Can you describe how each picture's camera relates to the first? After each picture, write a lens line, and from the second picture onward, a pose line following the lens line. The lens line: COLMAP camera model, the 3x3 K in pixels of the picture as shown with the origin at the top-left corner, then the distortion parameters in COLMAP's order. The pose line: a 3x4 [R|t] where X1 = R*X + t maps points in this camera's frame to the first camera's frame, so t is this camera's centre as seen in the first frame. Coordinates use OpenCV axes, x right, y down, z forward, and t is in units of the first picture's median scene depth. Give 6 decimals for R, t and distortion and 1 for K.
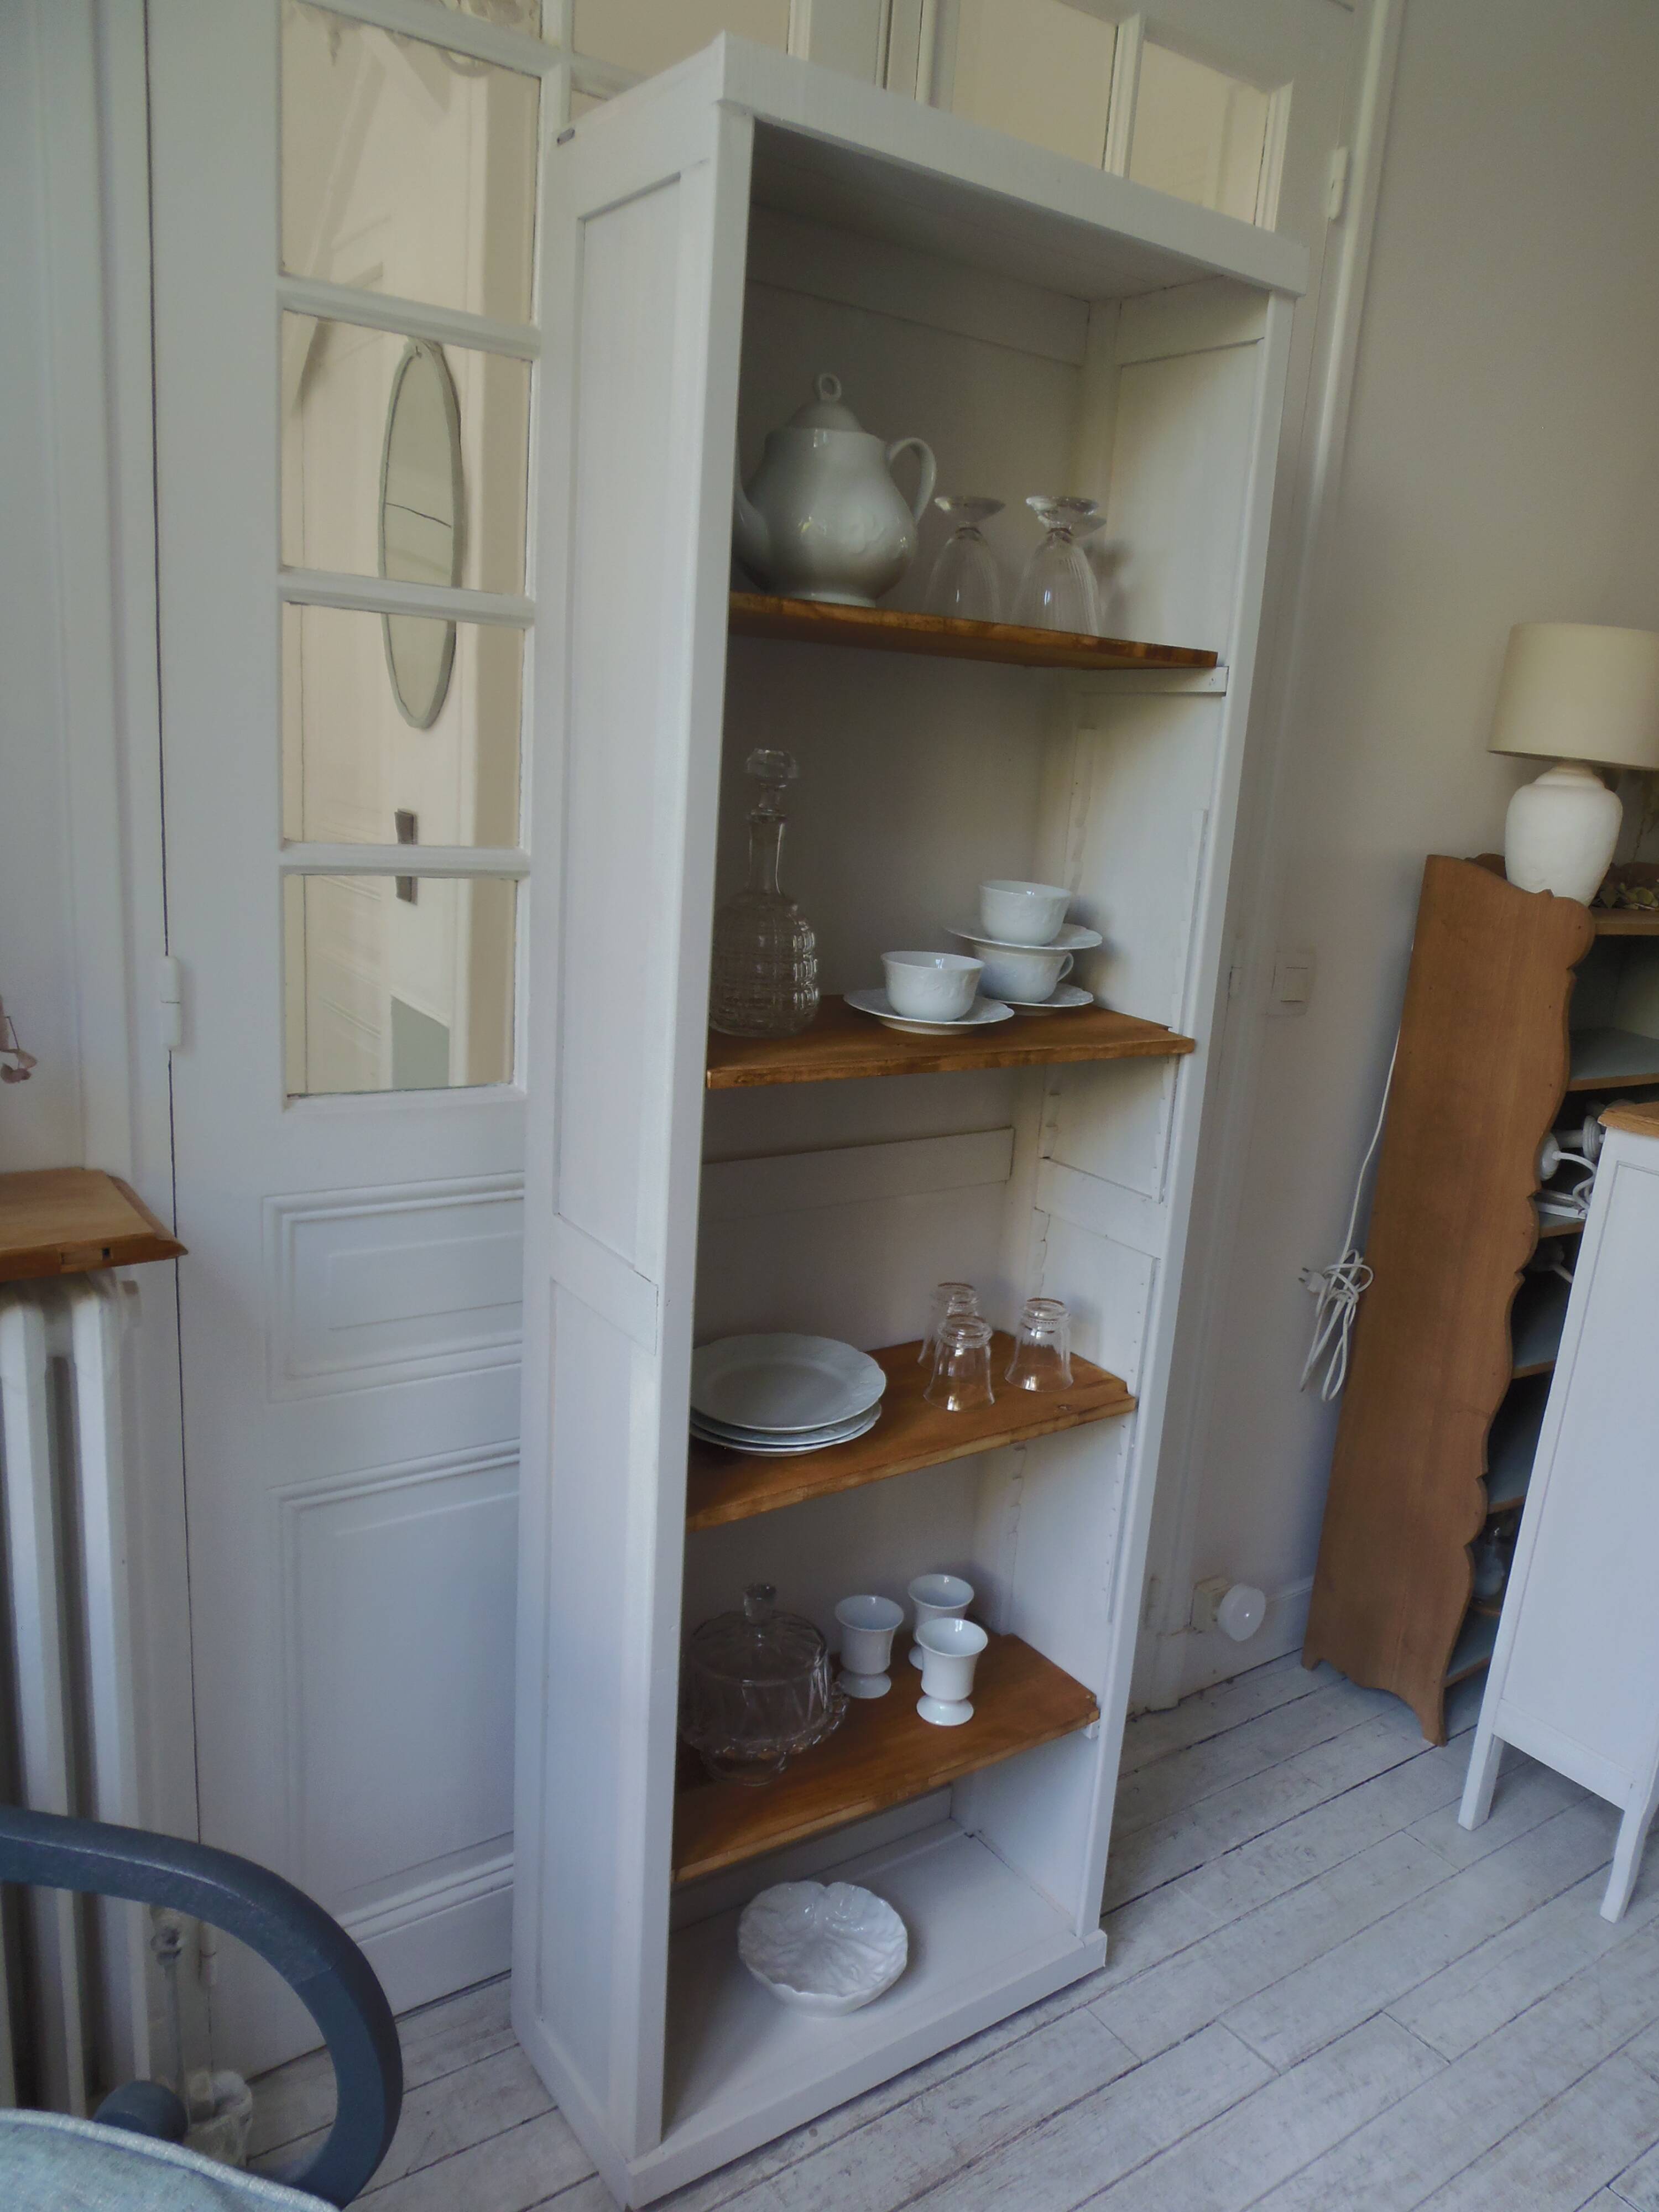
lens RADIAL K [[1582.1, 0, 845.5], [0, 1582.1, 1112.4], [0, 0, 1]] dist [-0.019693, -0.006758]
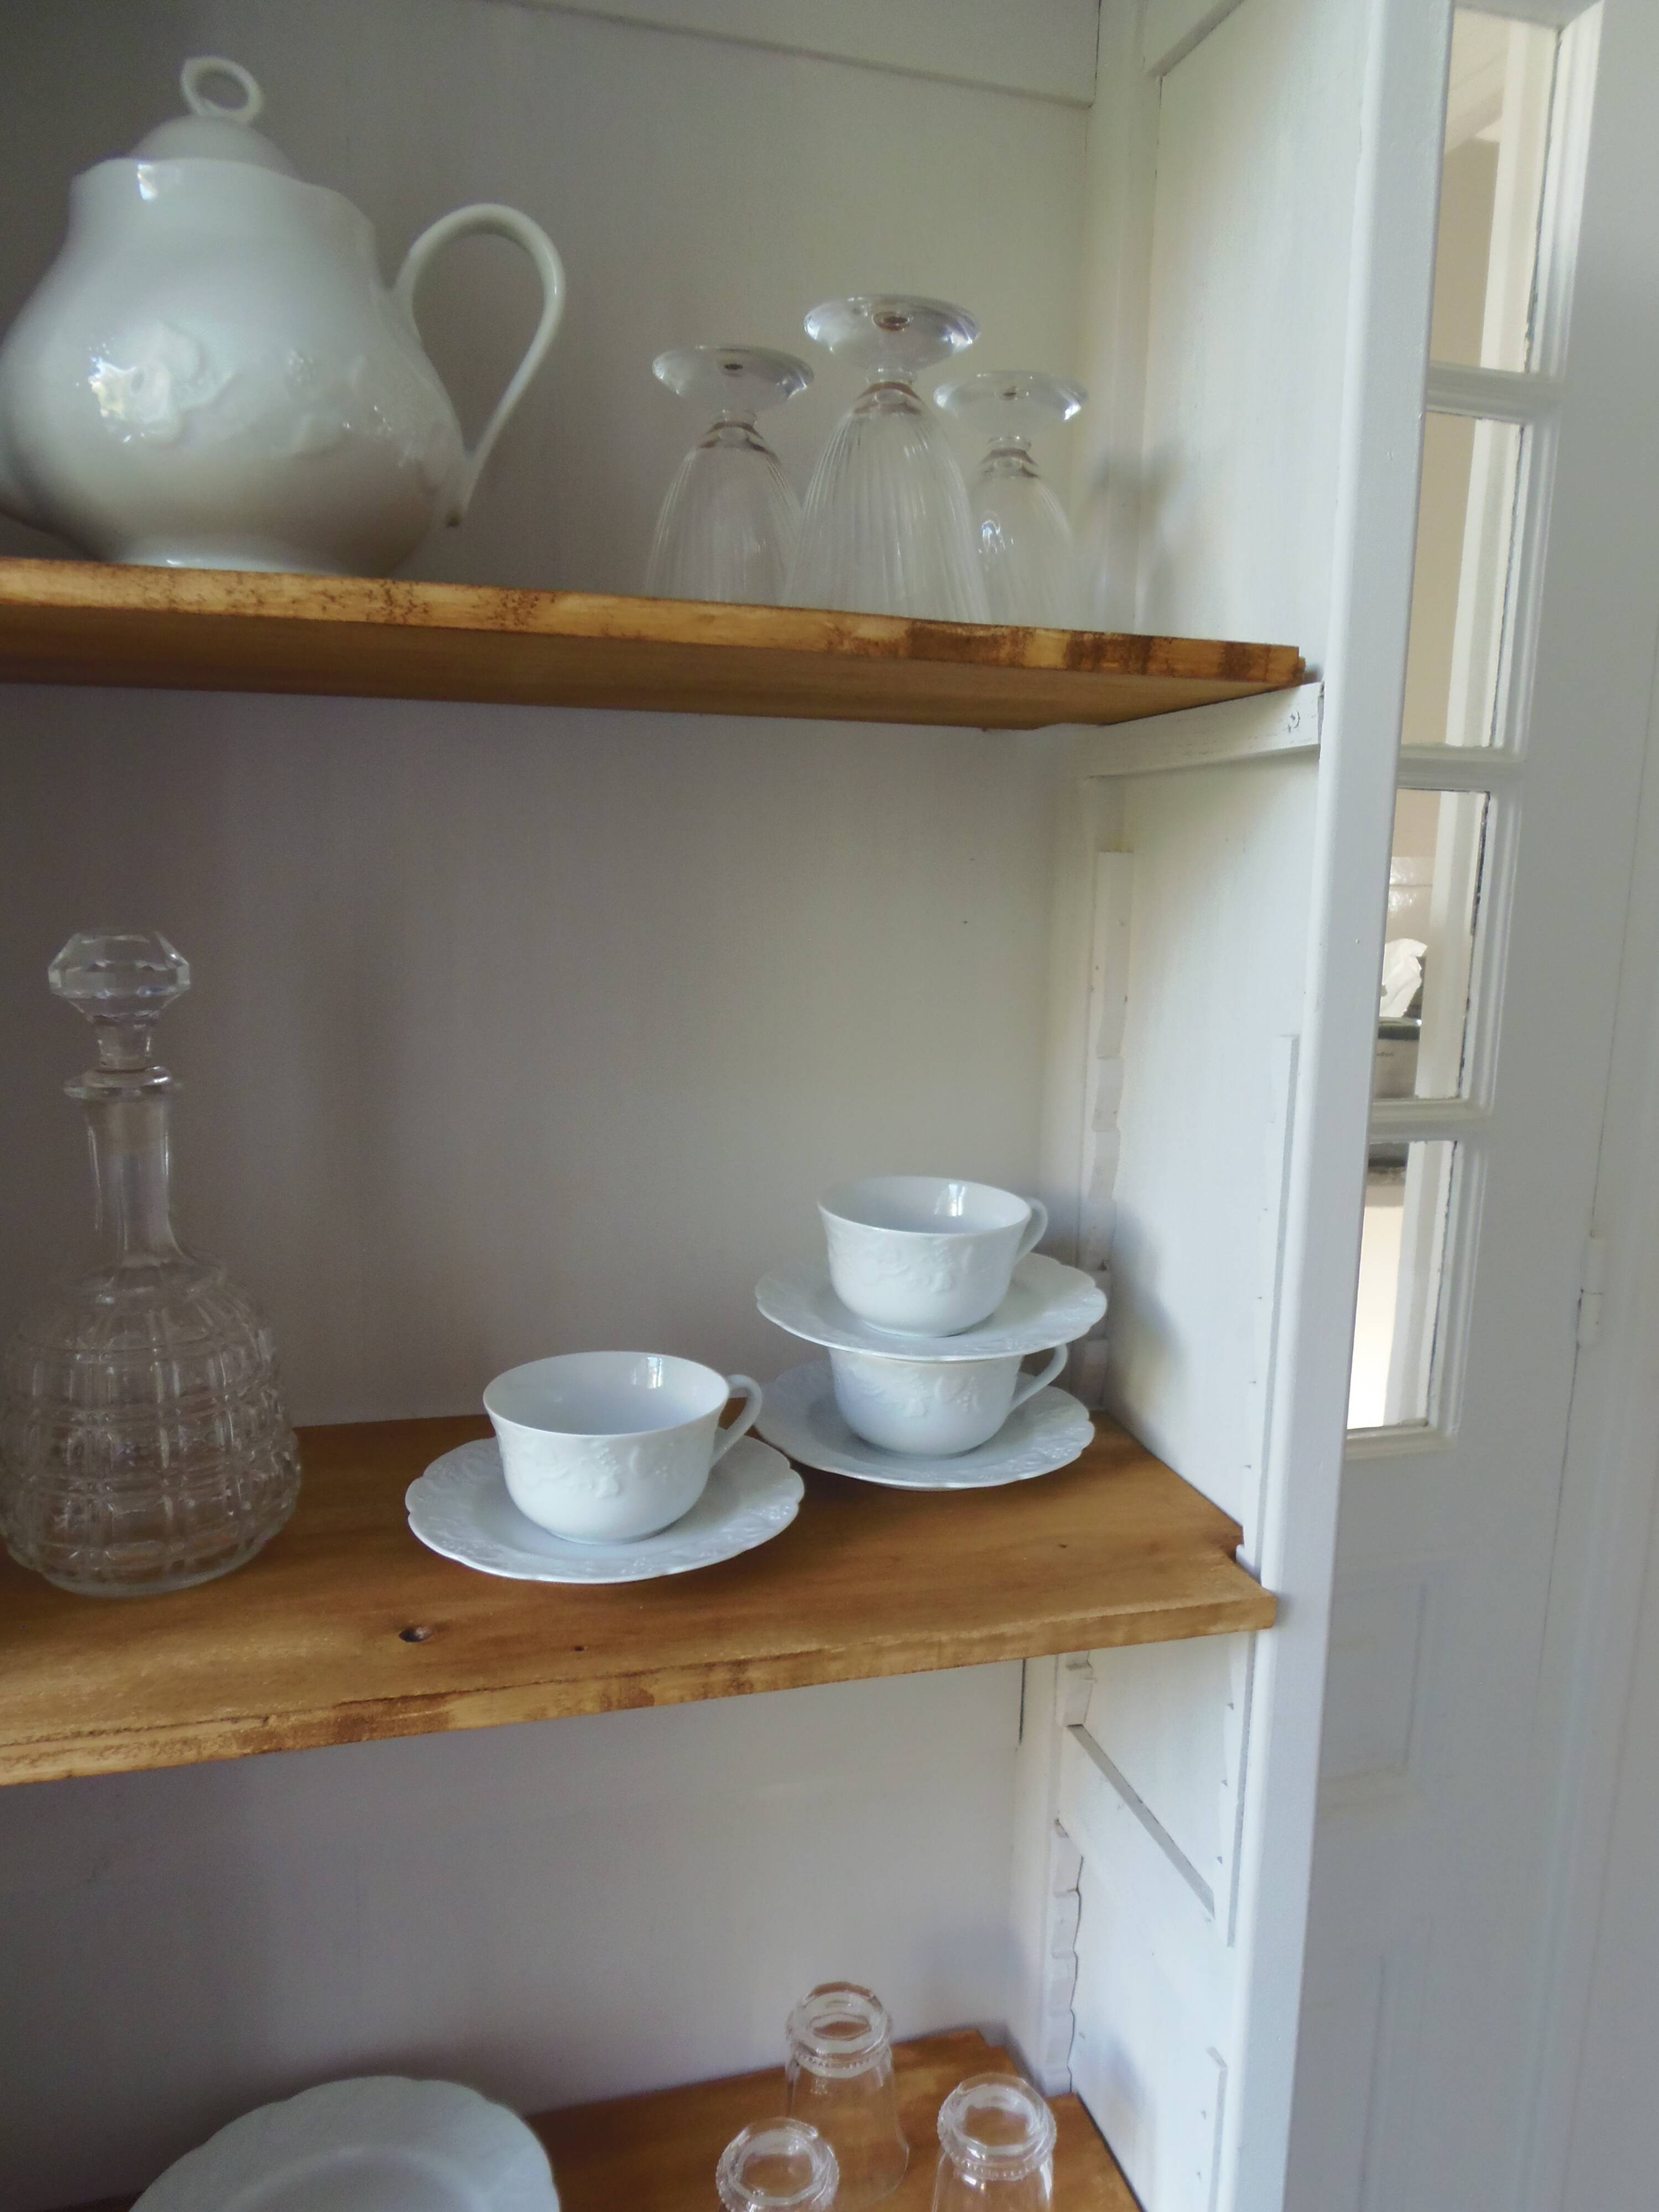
lens RADIAL K [[1582.1, 0, 834.6], [0, 1582.1, 1101.6], [0, 0, 1]] dist [-0.019693, -0.006758]
pose [[0.942086, 0.012975, -0.335119, 0.232630], [-0.042534, 0.995805, -0.081017, -0.128751], [0.332662, 0.090579, 0.938686, 0.544744]]
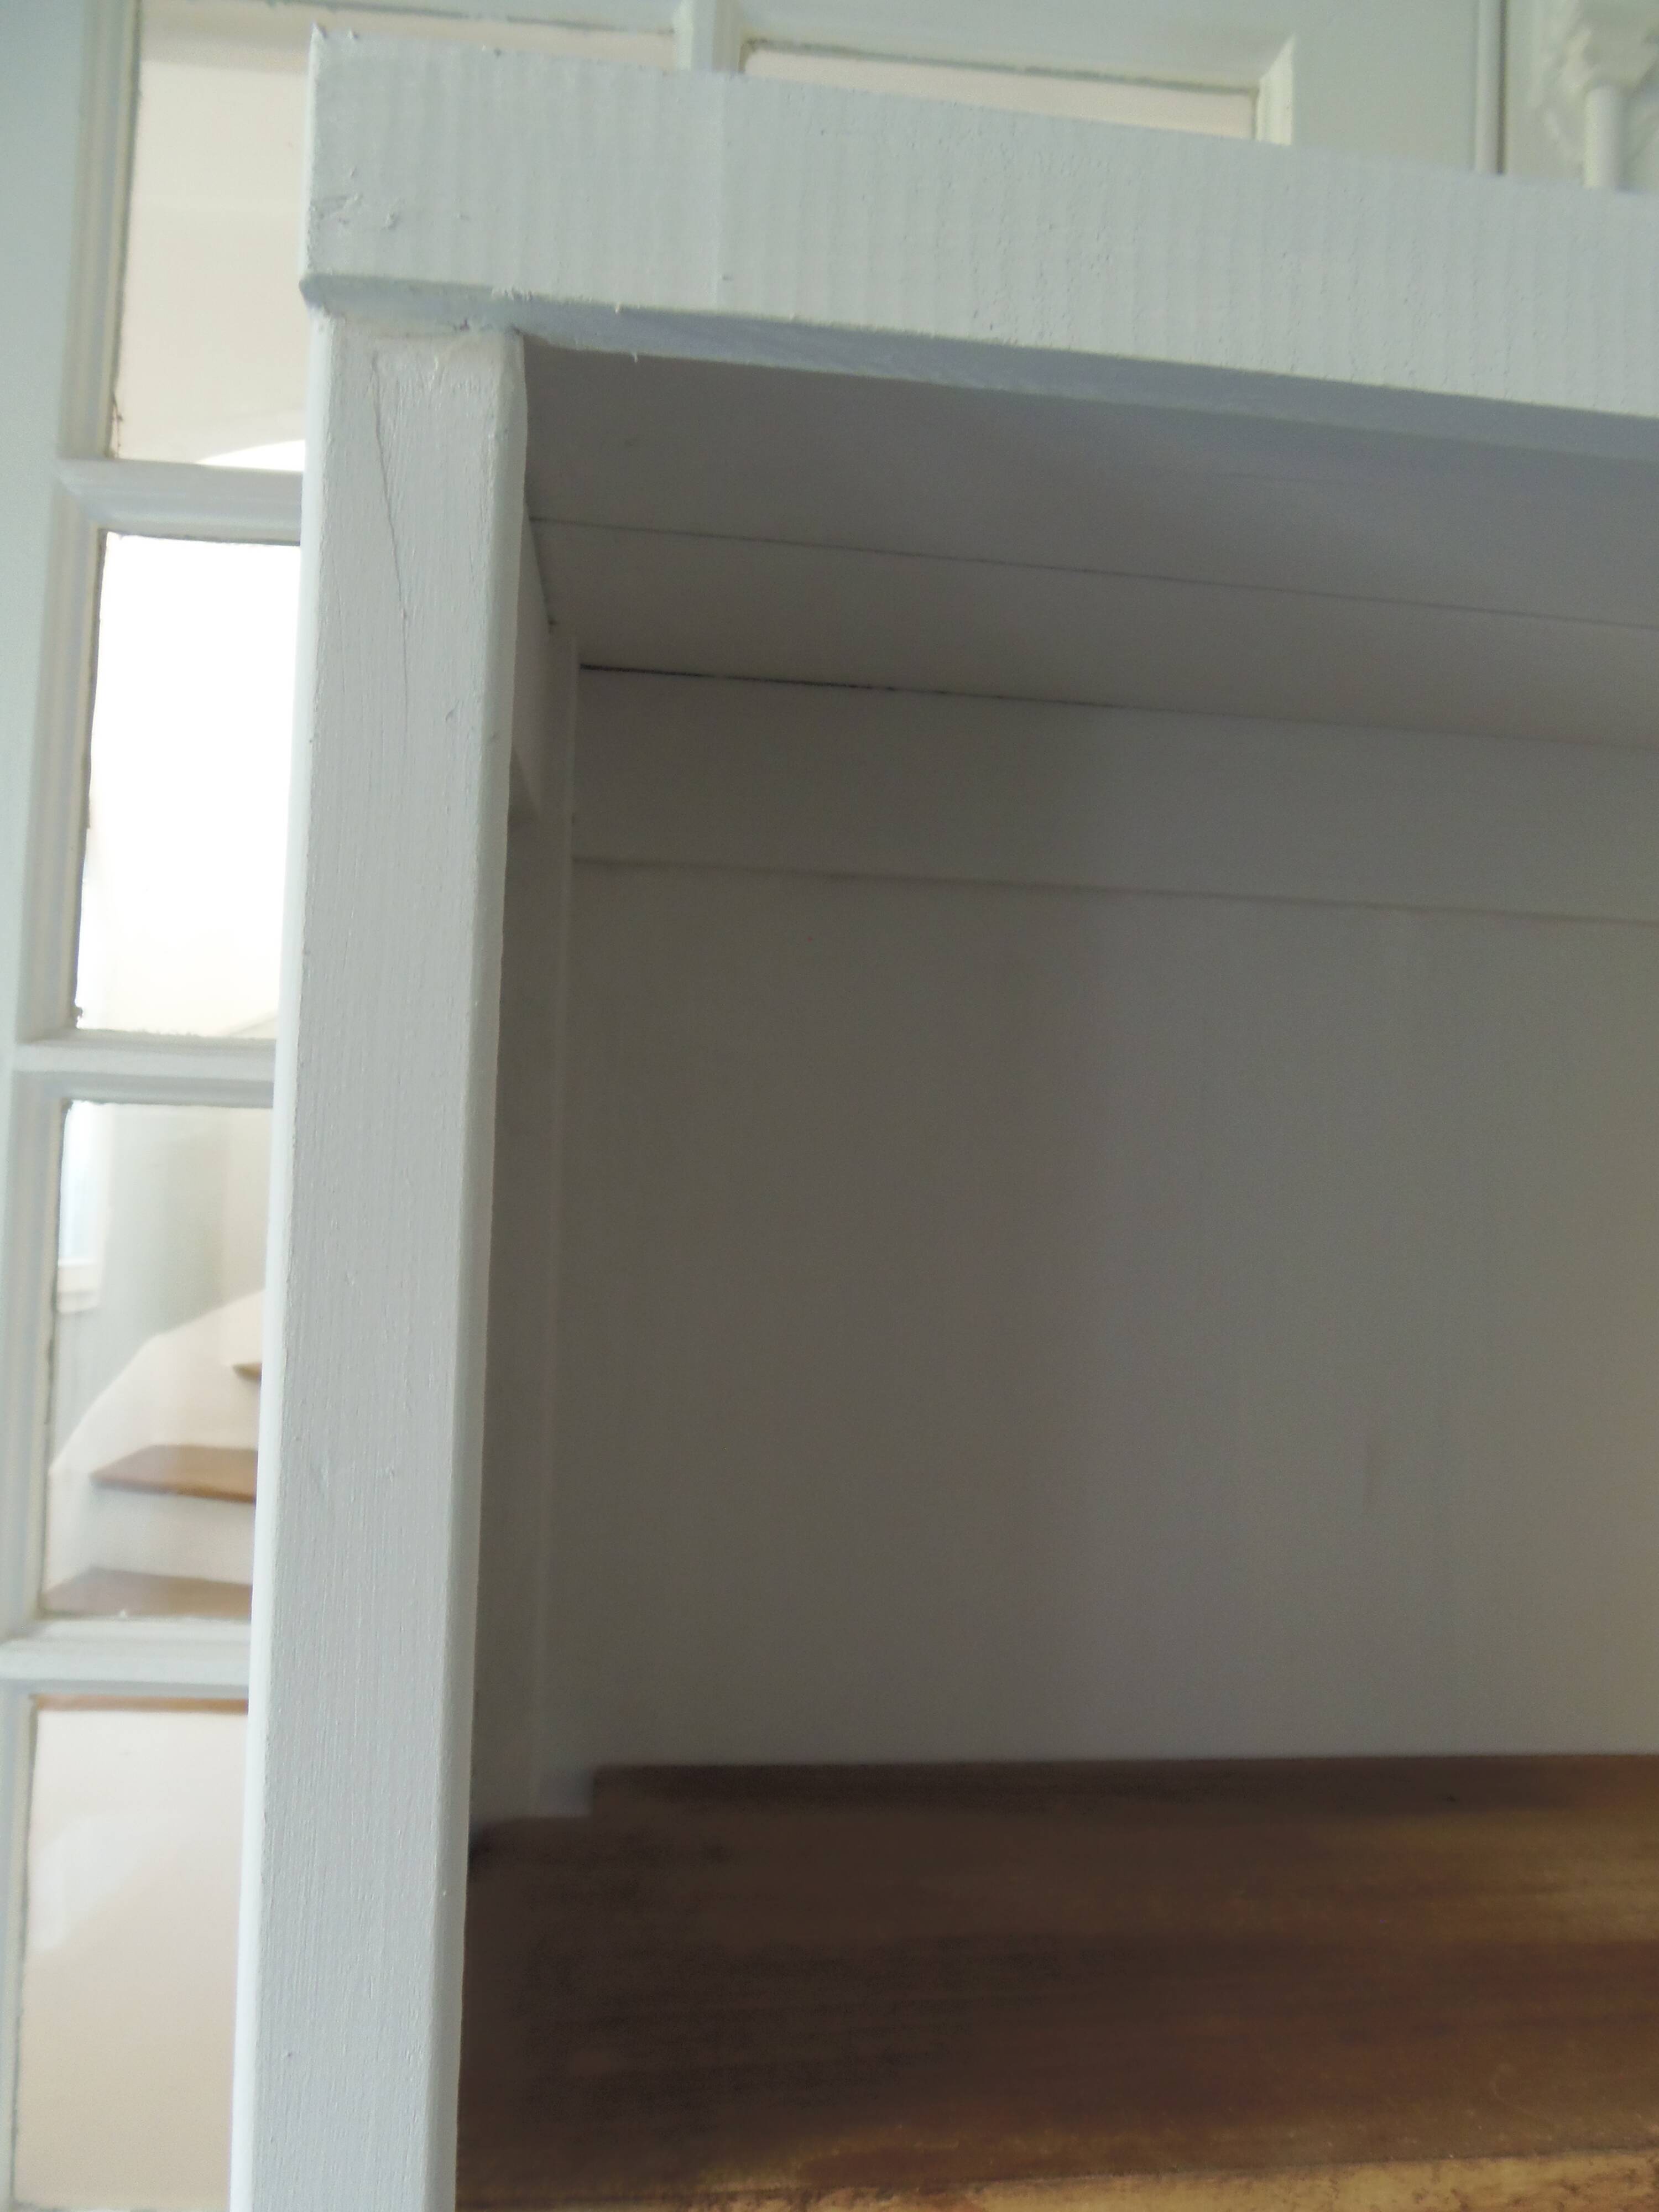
lens RADIAL K [[1582.1, 0, 844.8], [0, 1582.1, 1123.5], [0, 0, 1]] dist [-0.019693, -0.006758]
pose [[0.868721, -0.071813, -0.490068, 0.065035], [-0.080275, 0.955938, -0.282379, -0.303188], [0.488753, 0.284649, 0.824679, 0.563504]]
